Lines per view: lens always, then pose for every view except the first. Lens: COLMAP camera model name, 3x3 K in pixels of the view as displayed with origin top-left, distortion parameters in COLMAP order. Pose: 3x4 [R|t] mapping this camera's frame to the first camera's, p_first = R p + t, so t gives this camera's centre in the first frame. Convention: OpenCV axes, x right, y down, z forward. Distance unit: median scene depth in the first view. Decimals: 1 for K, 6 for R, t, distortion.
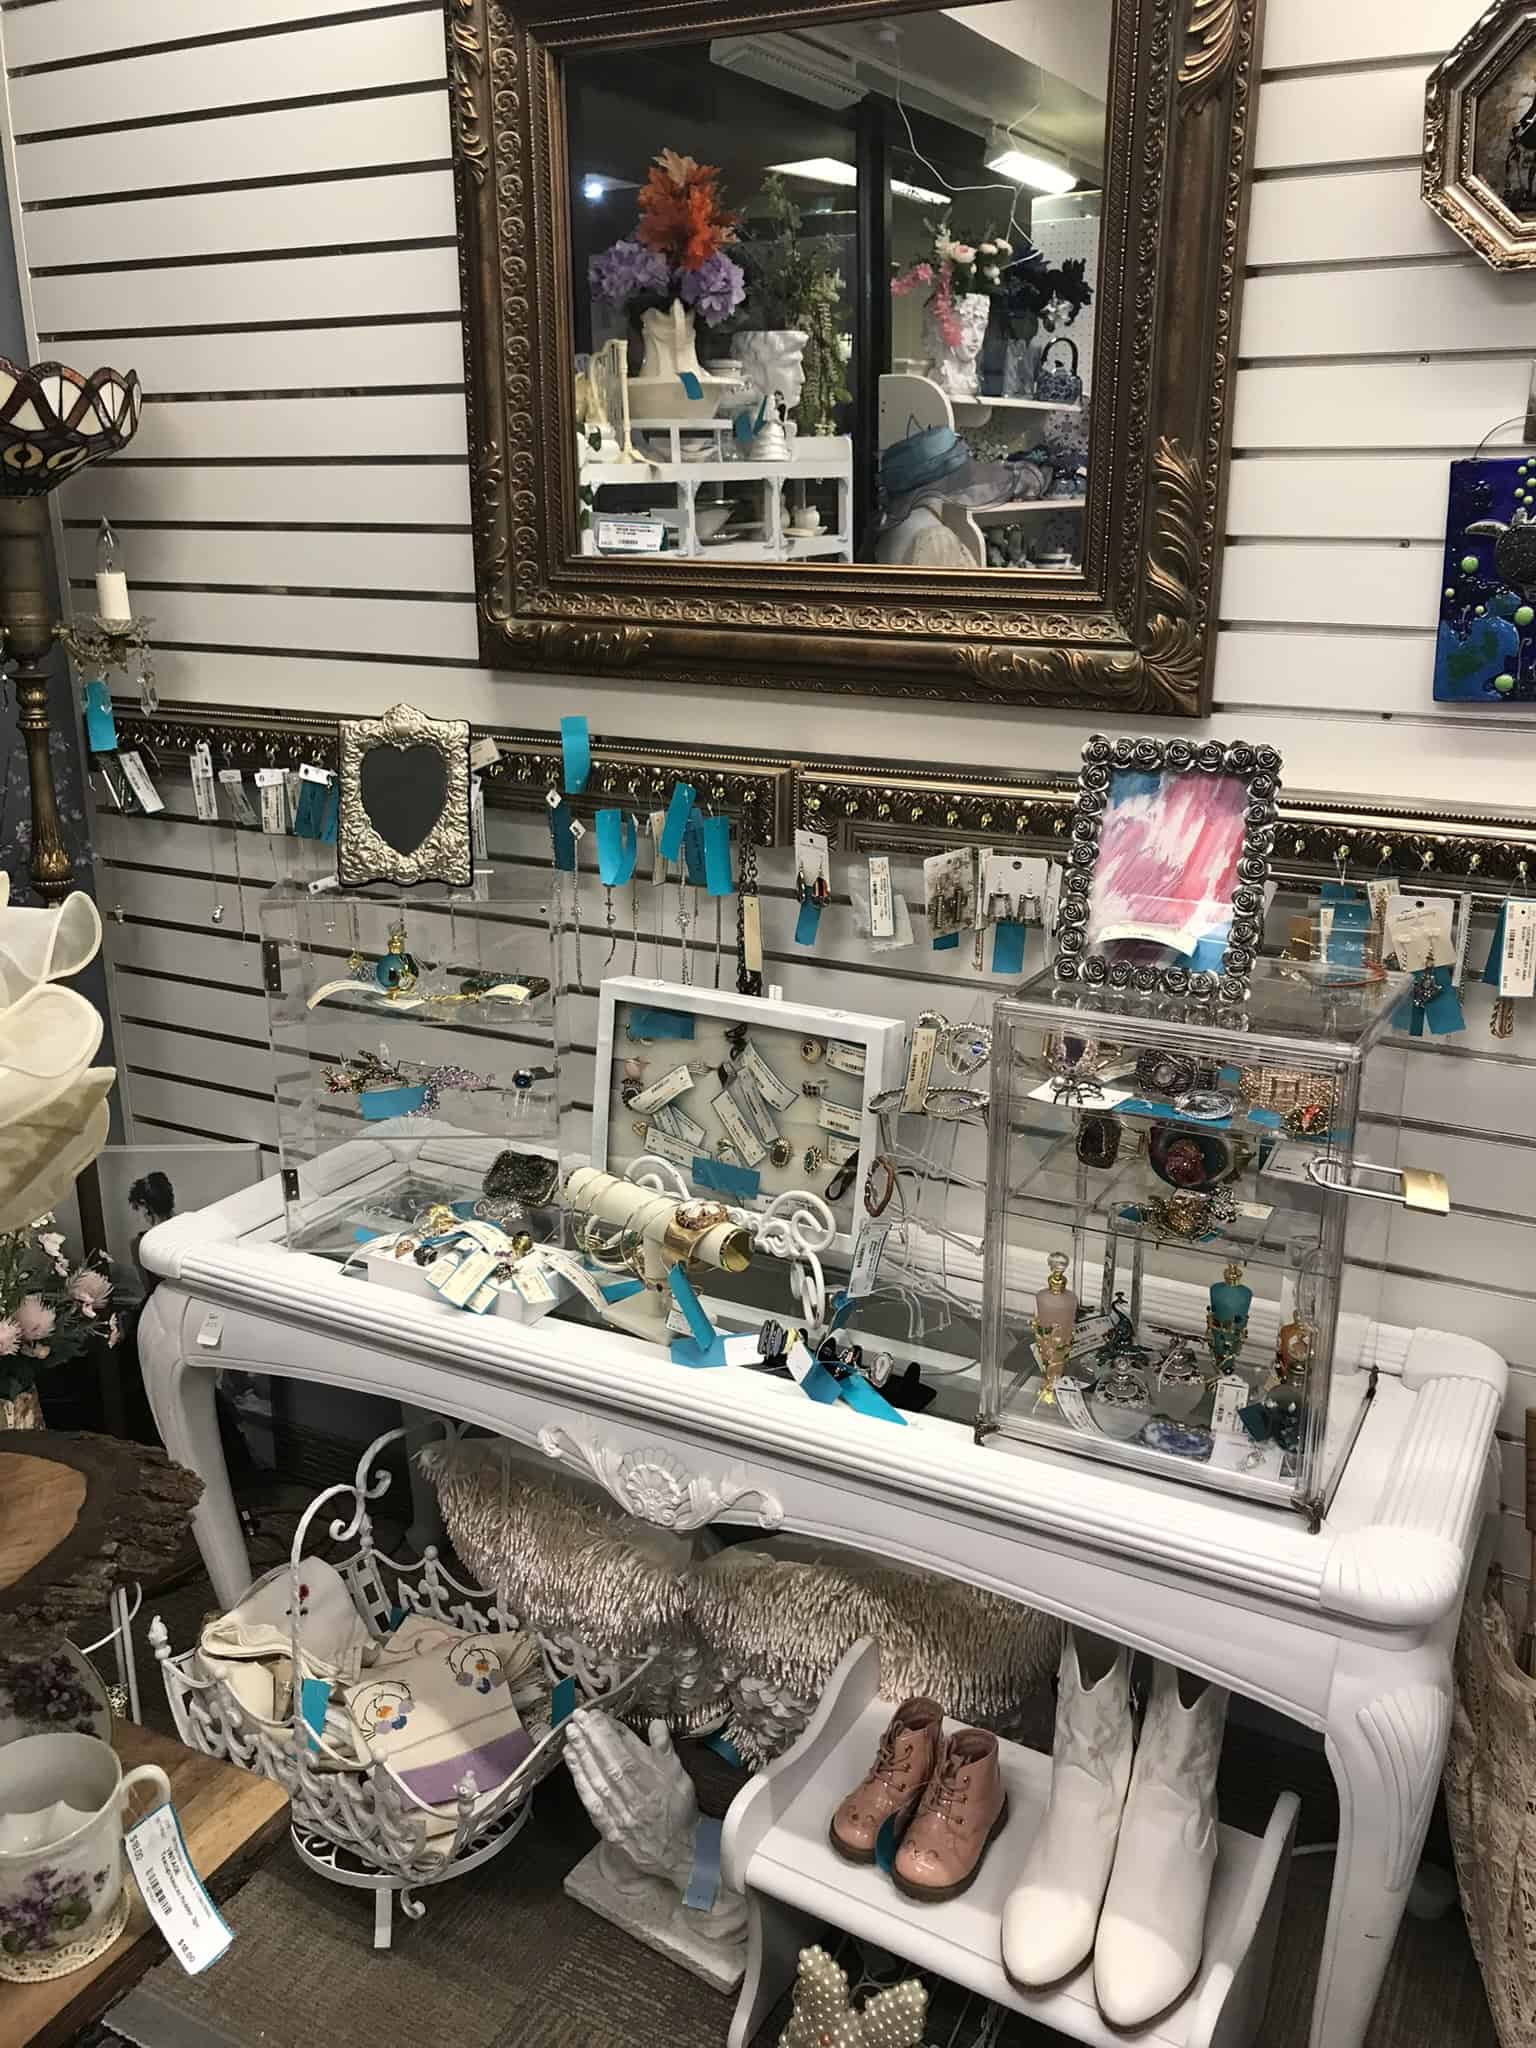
lens RADIAL K [[1687.9, 0, 799.2], [0, 1687.9, 1014.8], [0, 0, 1]] dist [0.029389, -0.028919]
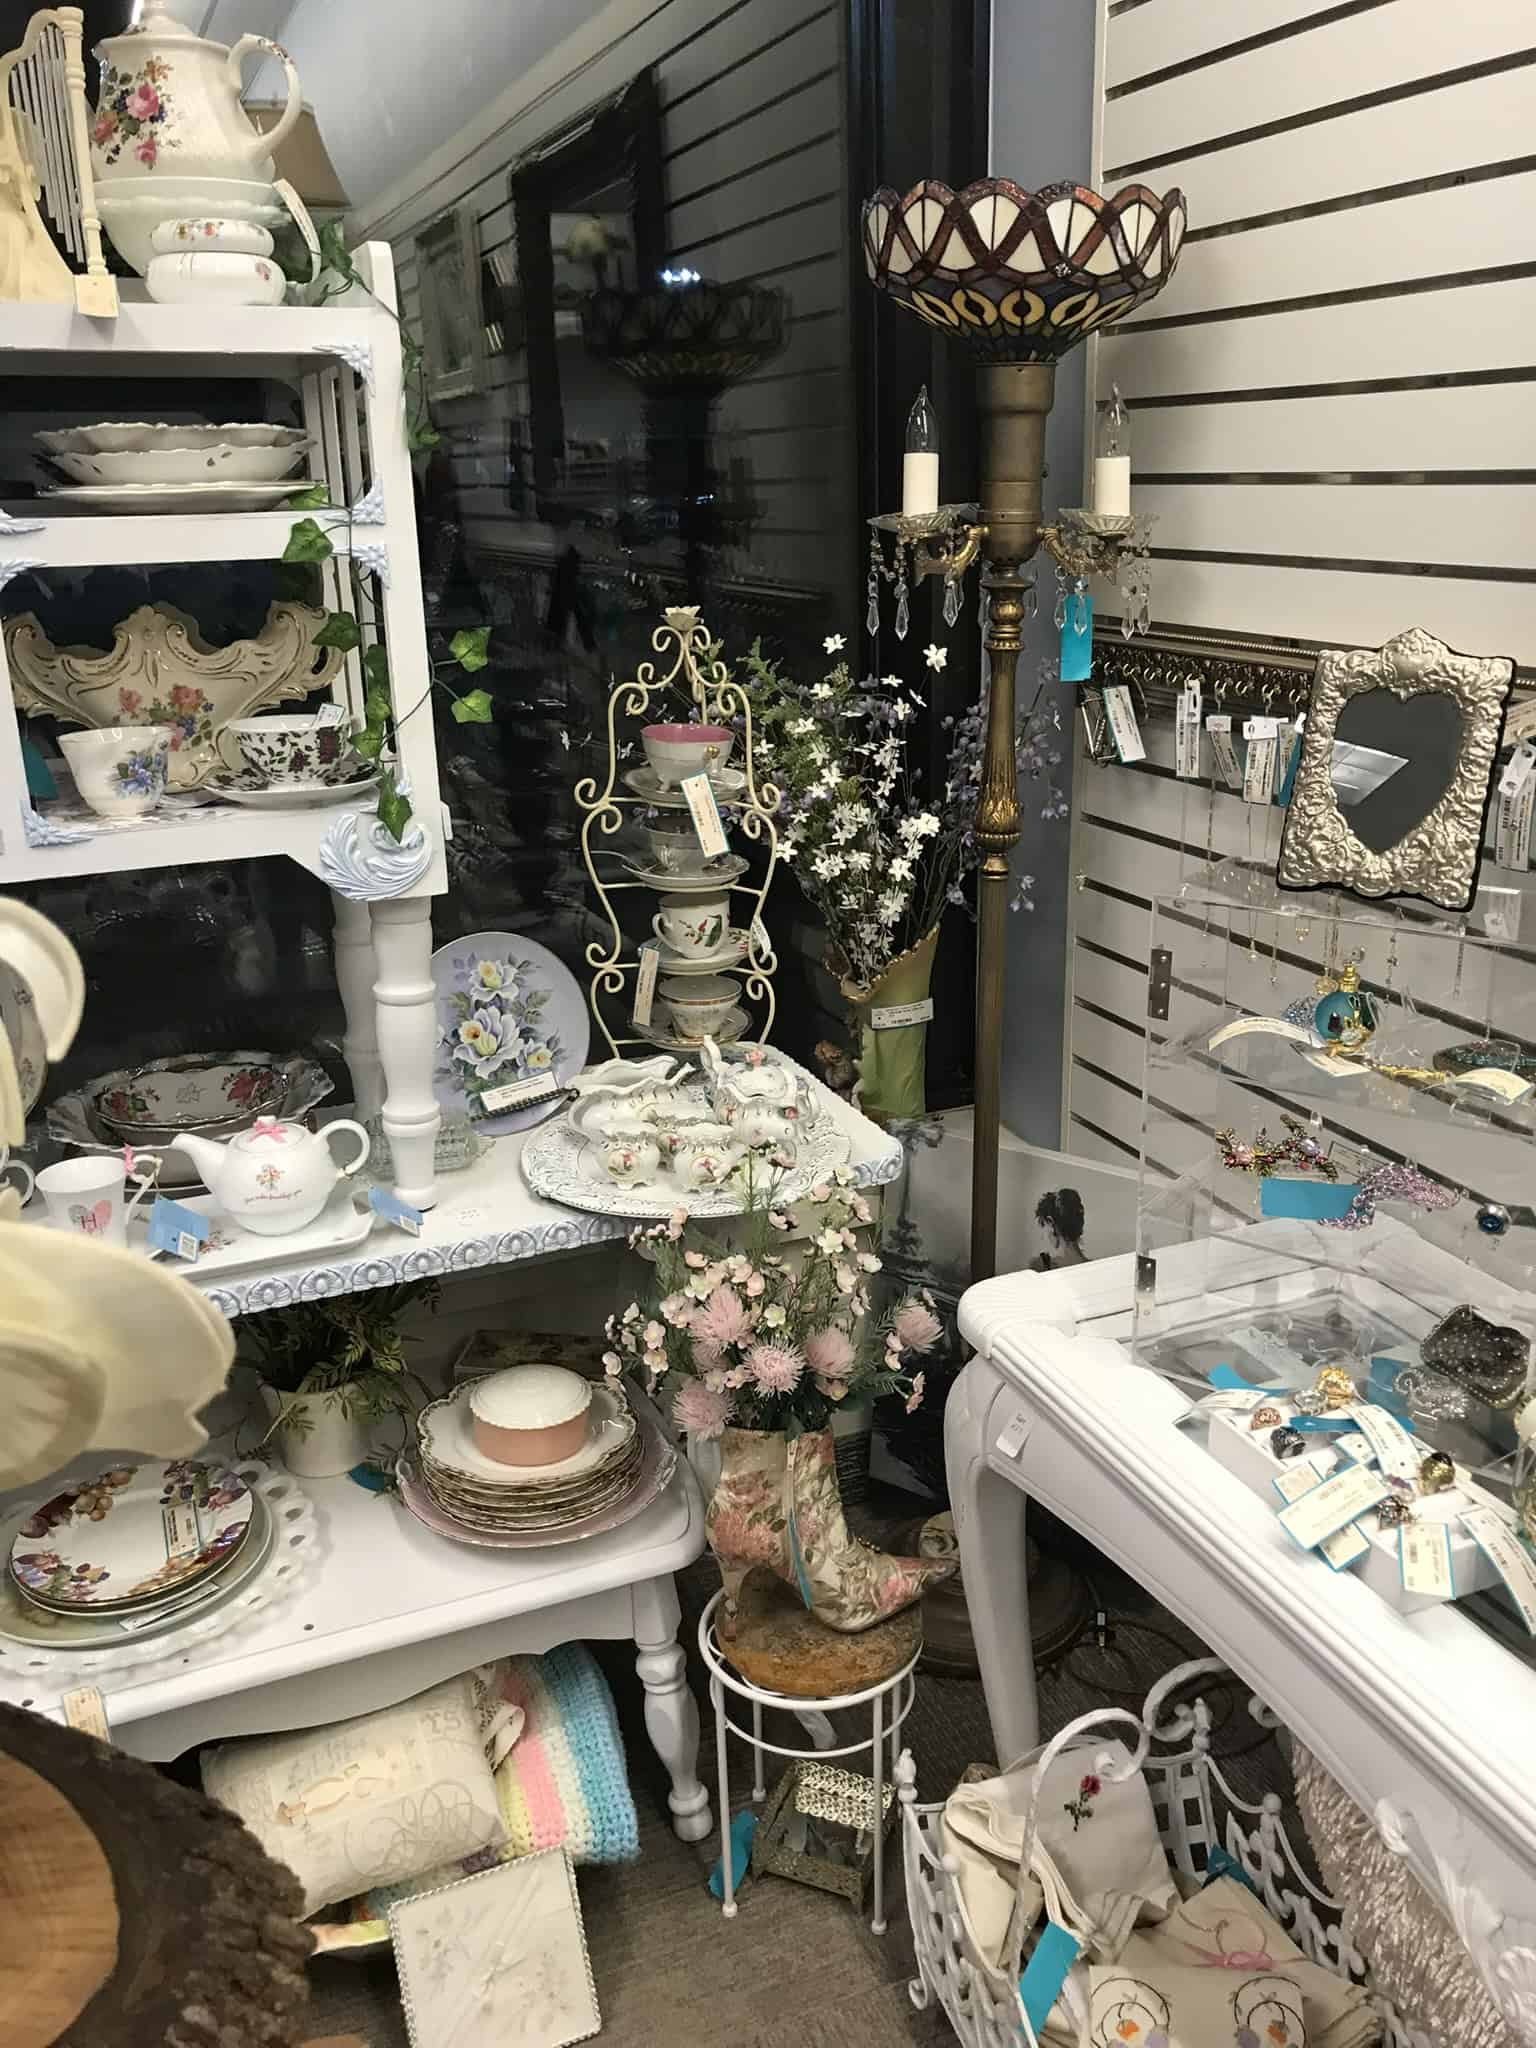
lens RADIAL K [[1687.9, 0, 789.8], [0, 1687.9, 1001.7], [0, 0, 1]] dist [0.029389, -0.028919]
pose [[0.775562, 0.174186, -0.606765, 0.005249], [-0.164977, 0.983701, 0.071522, -0.043390], [0.609333, 0.044632, 0.791657, 0.307498]]
